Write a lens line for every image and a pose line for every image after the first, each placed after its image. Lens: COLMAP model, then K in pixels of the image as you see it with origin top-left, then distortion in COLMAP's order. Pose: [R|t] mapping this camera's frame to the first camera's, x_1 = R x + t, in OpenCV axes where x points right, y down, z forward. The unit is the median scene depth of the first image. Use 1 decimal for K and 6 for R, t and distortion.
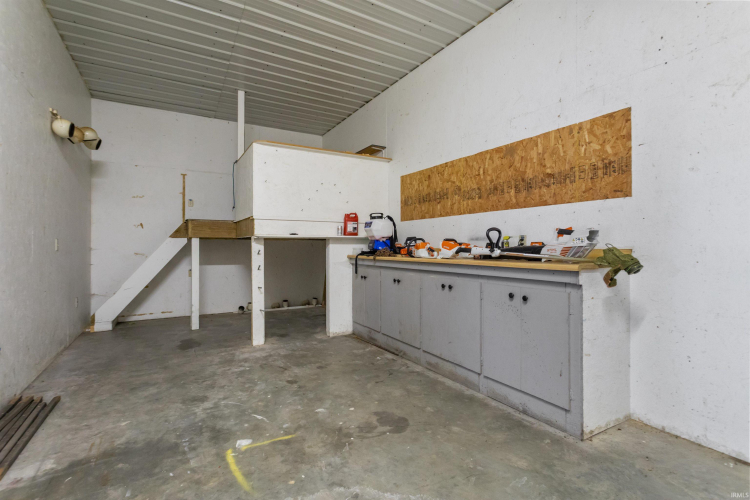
lens RADIAL K [[358.1, 0, 372.6], [0, 358.1, 250.1], [0, 0, 1]] dist [0.005282, 0.001695]
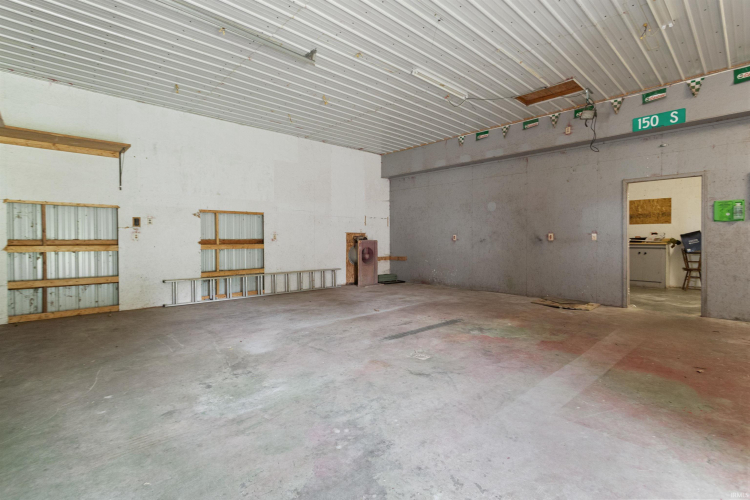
lens RADIAL K [[358.1, 0, 378.6], [0, 358.1, 245.7], [0, 0, 1]] dist [0.005282, 0.001695]
pose [[0.974470, -0.004454, 0.224474, -2.736264], [0.000378, 0.999834, 0.018197, 0.000585], [-0.224518, -0.017648, 0.974310, -1.705744]]
